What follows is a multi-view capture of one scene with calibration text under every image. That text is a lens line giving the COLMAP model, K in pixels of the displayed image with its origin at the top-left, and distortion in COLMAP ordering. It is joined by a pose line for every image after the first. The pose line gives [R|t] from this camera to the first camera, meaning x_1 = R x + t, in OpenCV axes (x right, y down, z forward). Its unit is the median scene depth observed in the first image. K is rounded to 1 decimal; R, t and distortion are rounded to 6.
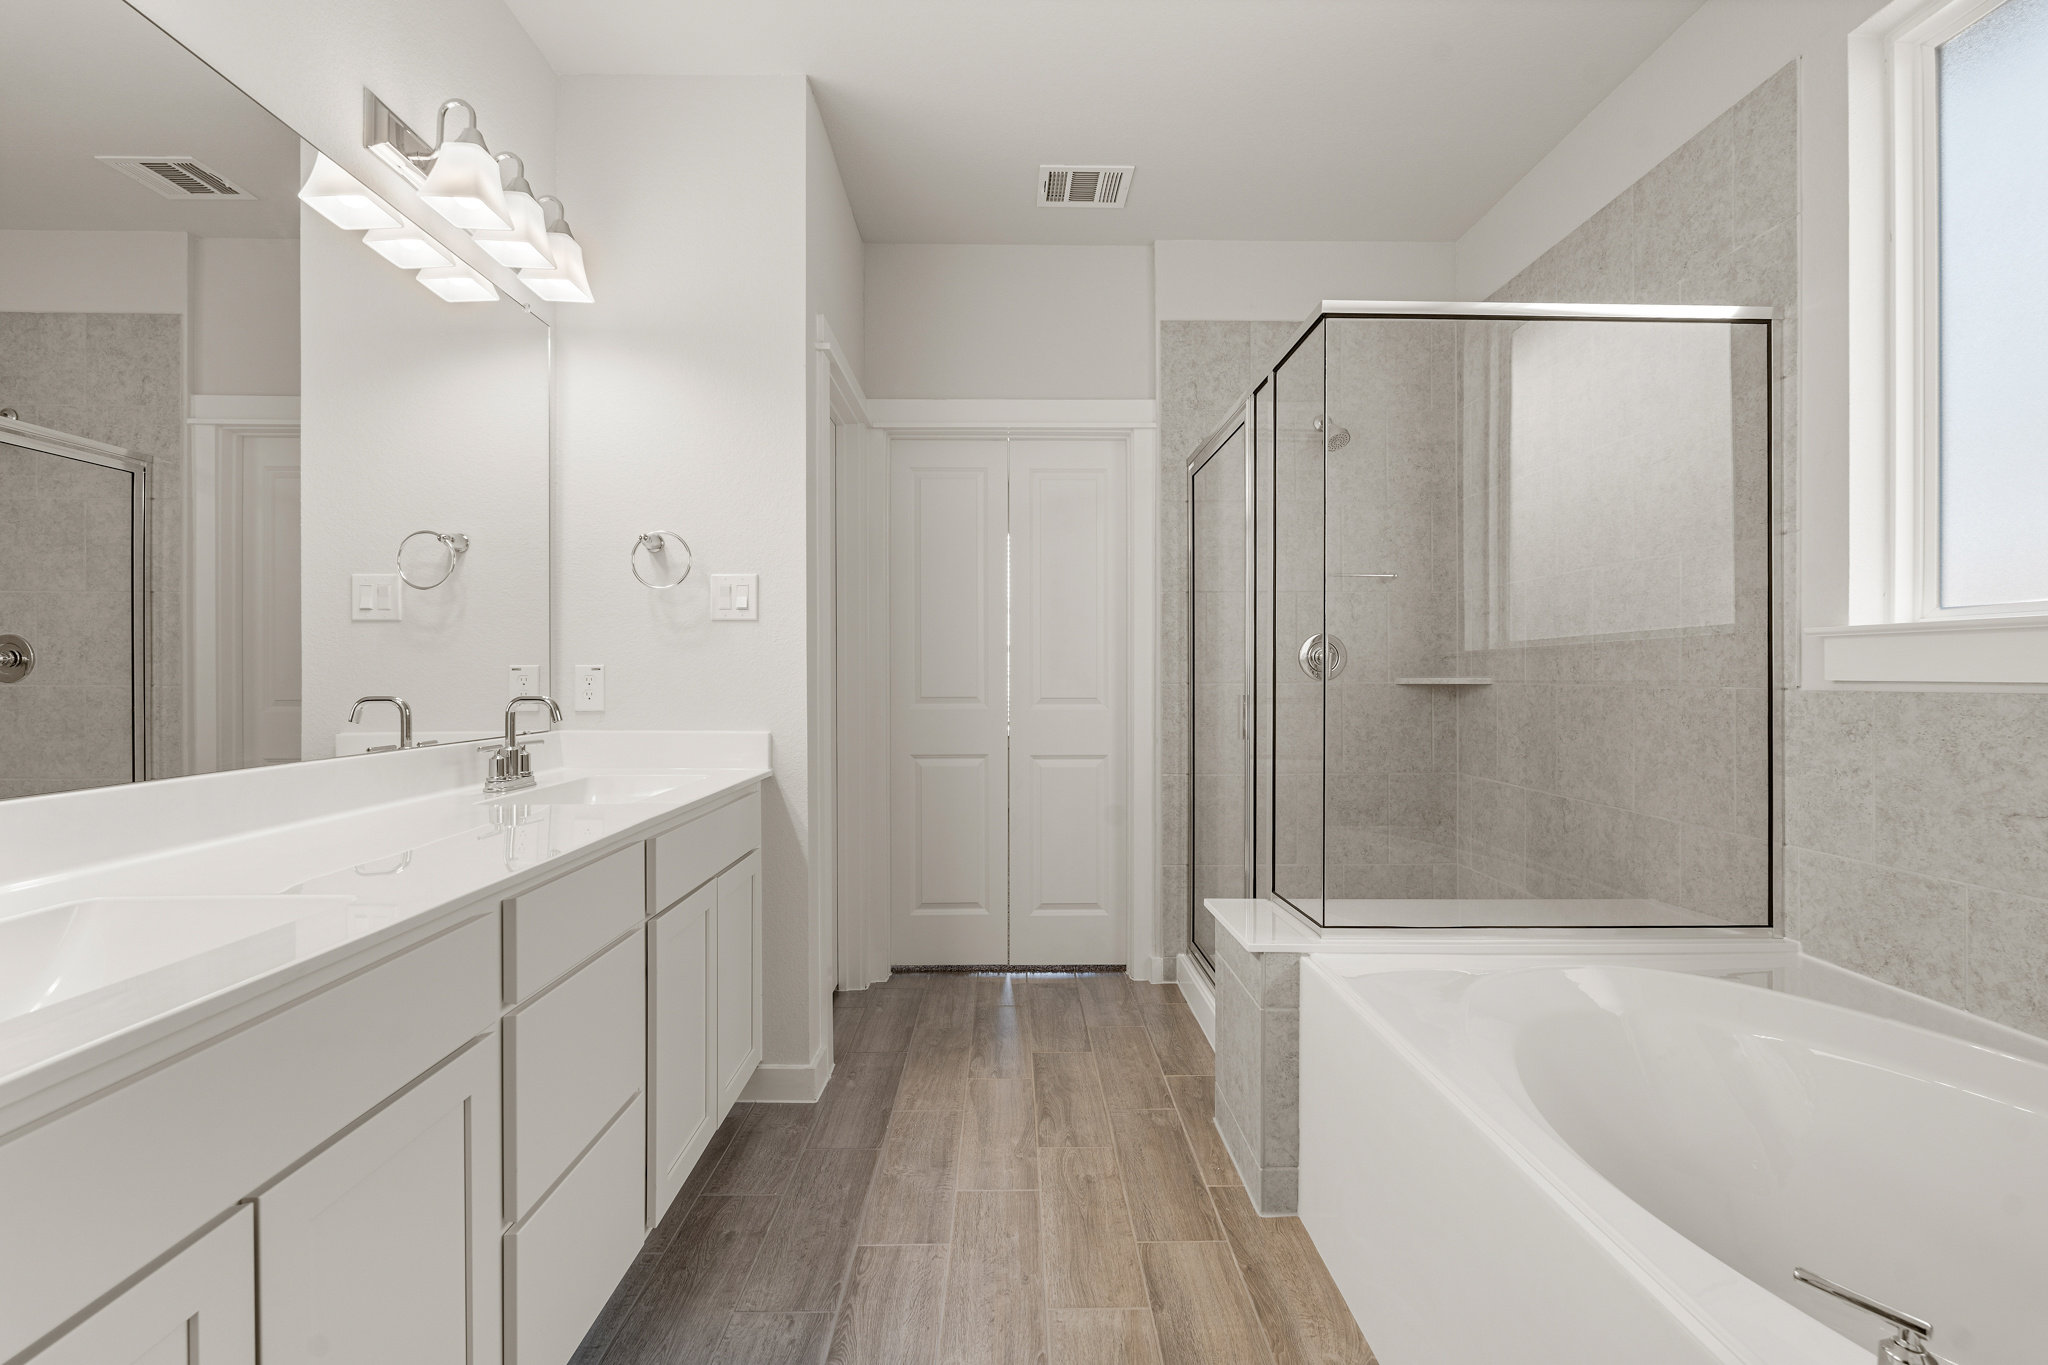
lens RADIAL K [[894.8, 0, 1004.4], [0, 894.8, 686.1], [0, 0, 1]] dist [-0.003122, -0.000002]
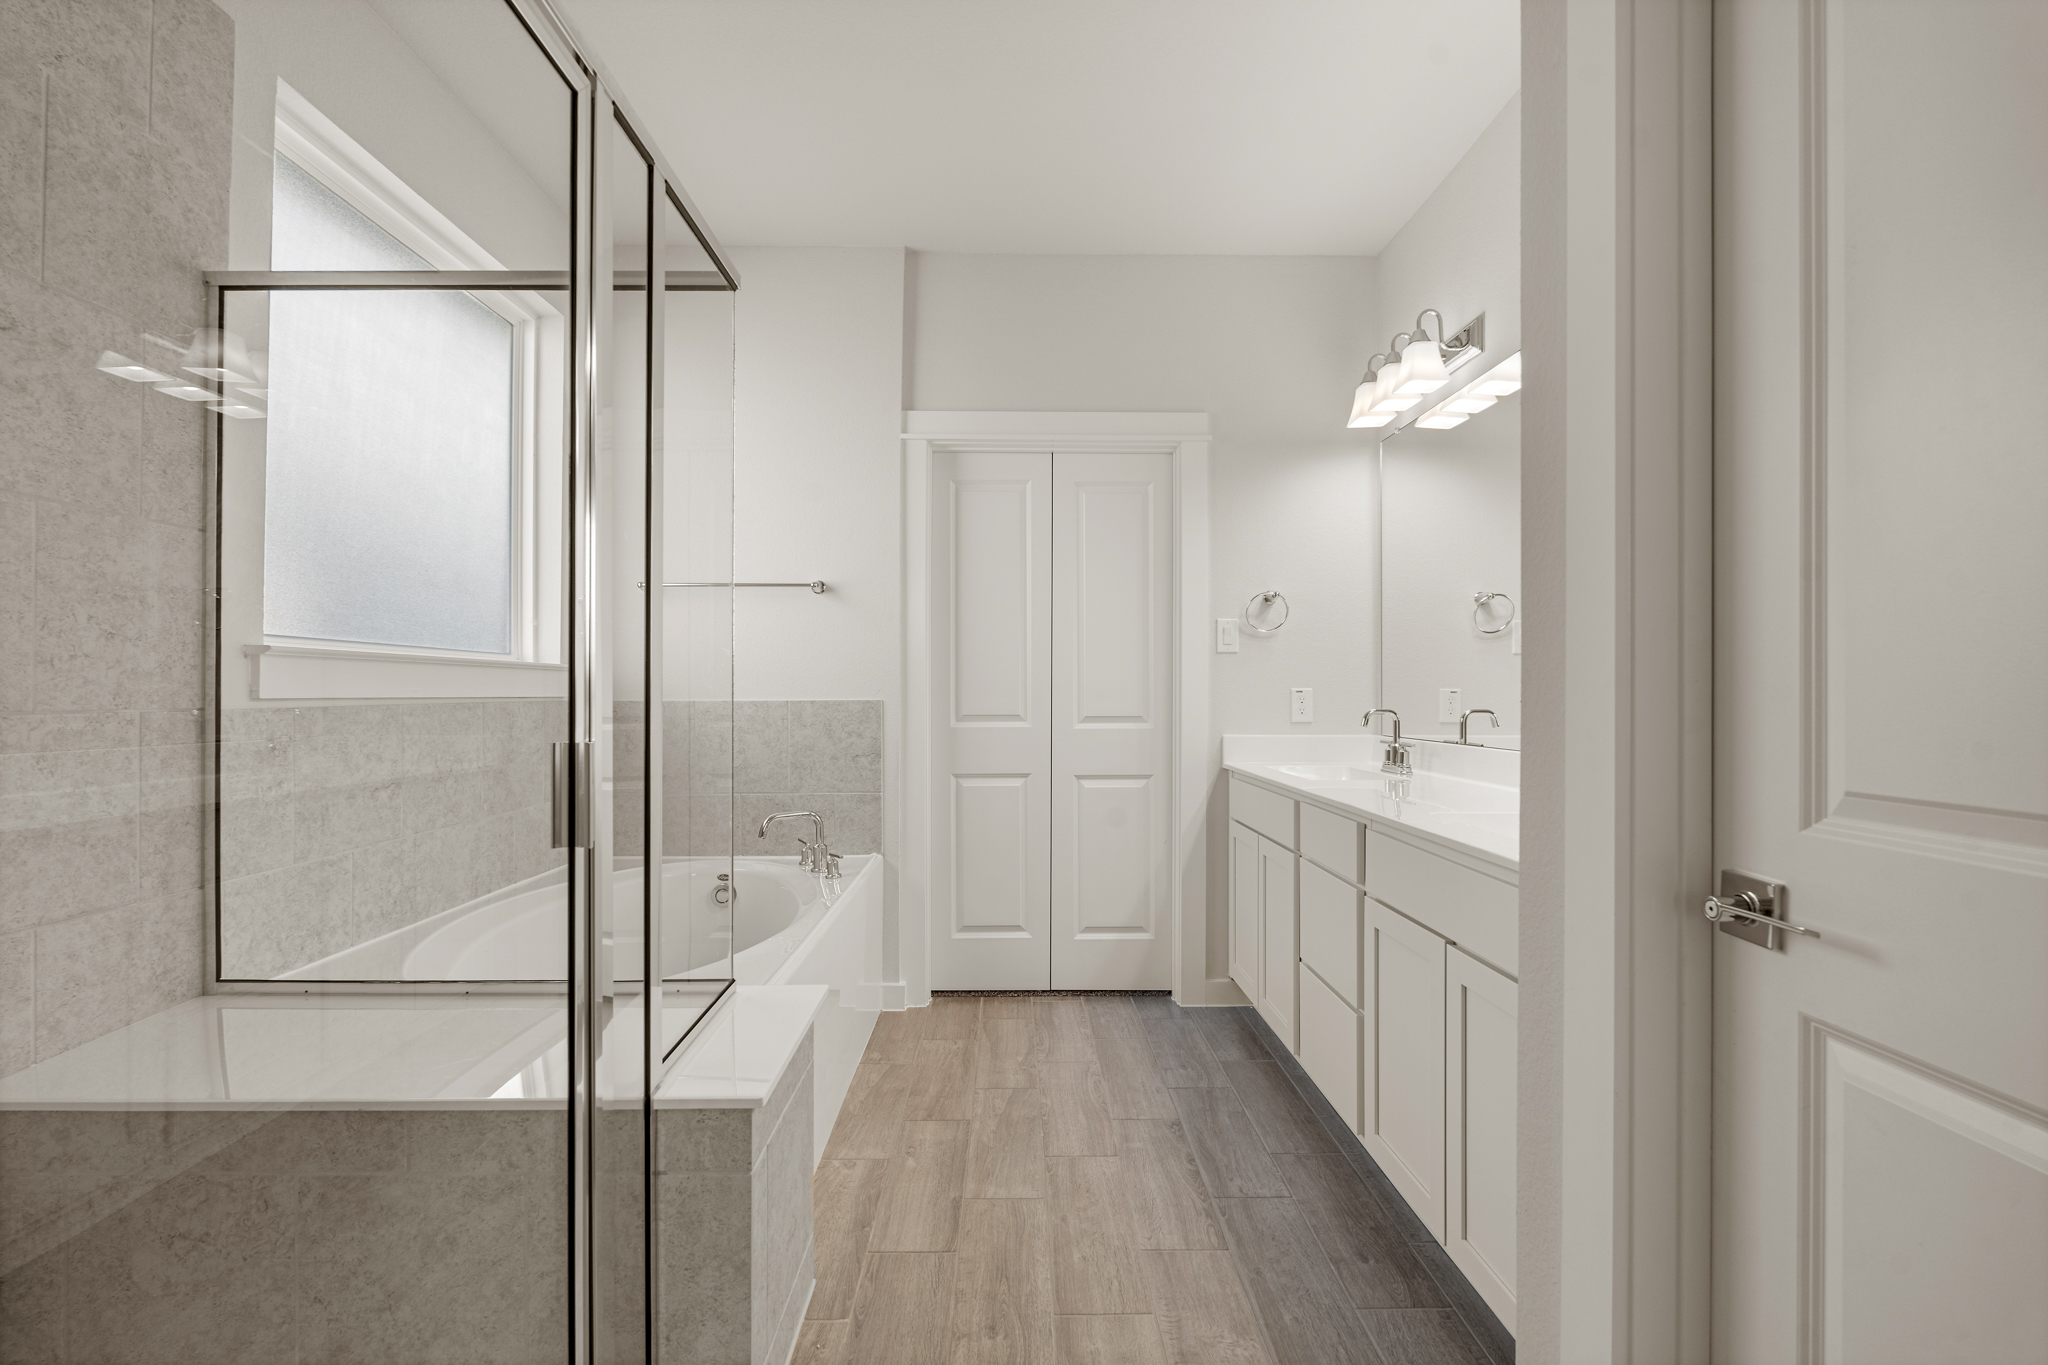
lens RADIAL K [[894.8, 0, 1032.4], [0, 894.8, 688.8], [0, 0, 1]] dist [-0.003122, -0.000002]
pose [[-0.999560, -0.002903, -0.029522, 0.097320], [-0.003219, 0.999938, 0.010665, -0.031250], [0.029489, 0.010756, -0.999507, 2.076718]]
